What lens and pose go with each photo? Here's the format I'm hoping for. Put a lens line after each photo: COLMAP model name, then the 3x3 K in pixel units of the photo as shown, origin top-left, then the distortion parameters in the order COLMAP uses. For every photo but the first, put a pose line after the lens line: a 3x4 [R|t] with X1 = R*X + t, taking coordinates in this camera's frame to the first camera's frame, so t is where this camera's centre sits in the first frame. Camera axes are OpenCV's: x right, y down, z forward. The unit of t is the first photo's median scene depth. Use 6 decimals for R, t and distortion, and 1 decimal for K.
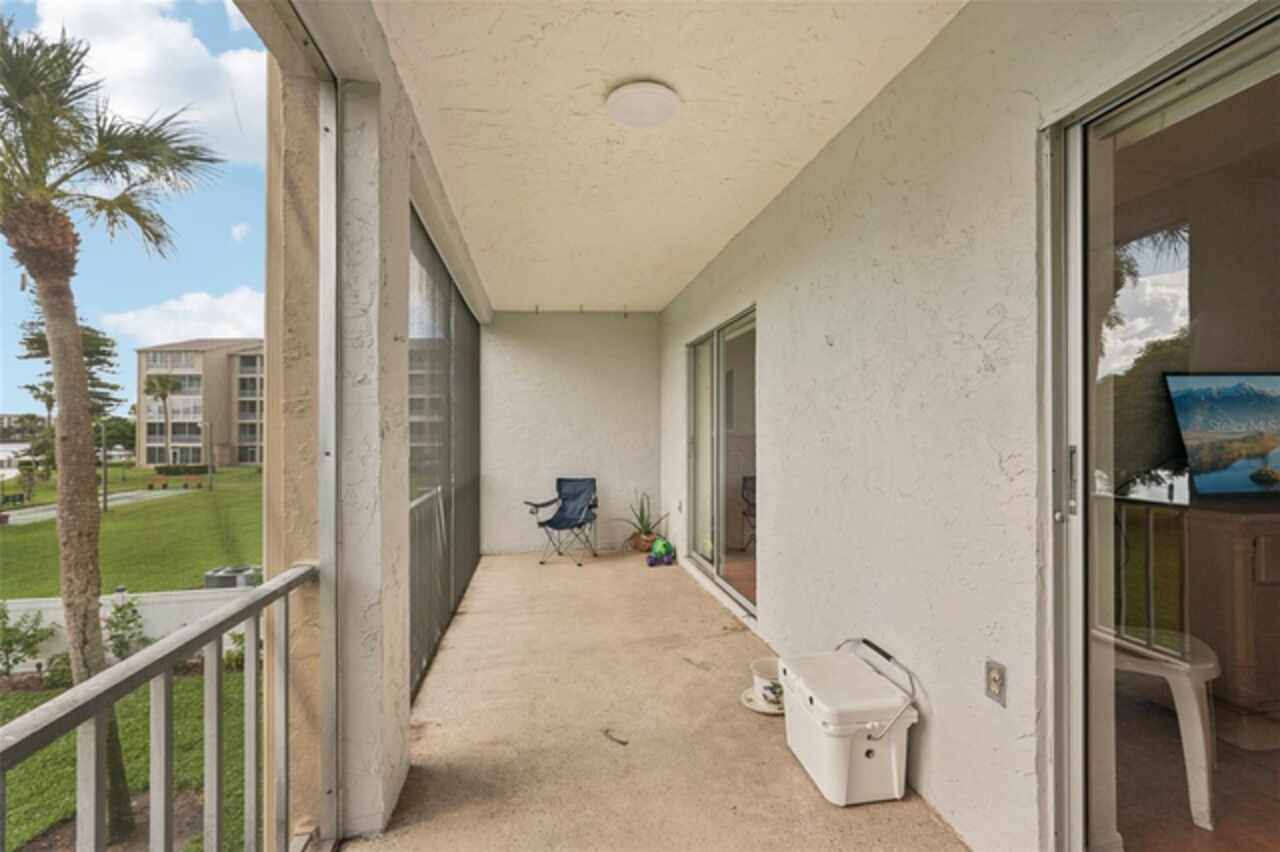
lens RADIAL K [[584.6, 0, 640.0], [0, 584.6, 426.0], [0, 0, 1]] dist [-0.003651, 0.000239]
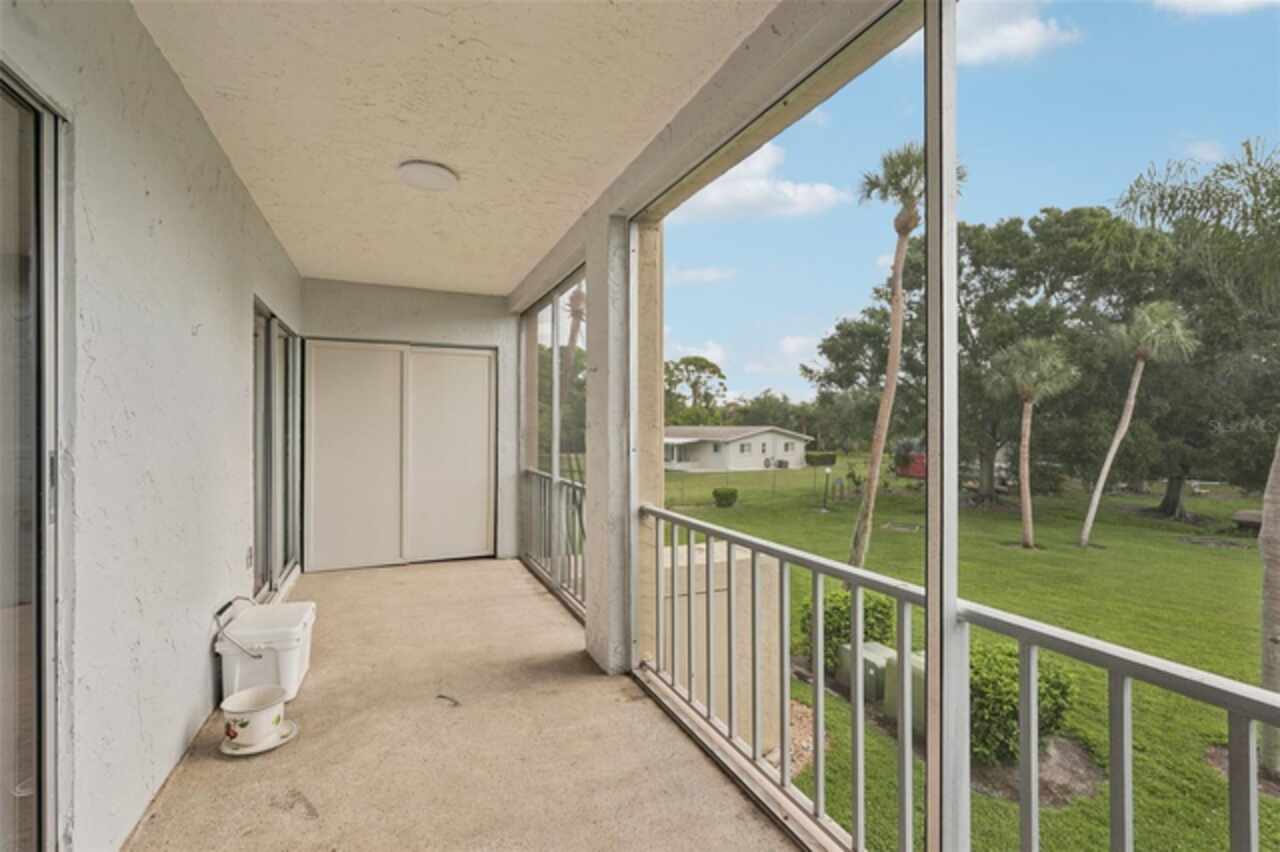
lens RADIAL K [[579.5, 0, 641.1], [0, 579.5, 442.0], [0, 0, 1]] dist [-0.003224, 0.000149]
pose [[-0.971273, 0.006892, -0.237869, -0.142224], [0.002210, 0.999799, 0.019943, 0.011187], [0.237958, 0.018844, -0.971093, 2.168295]]
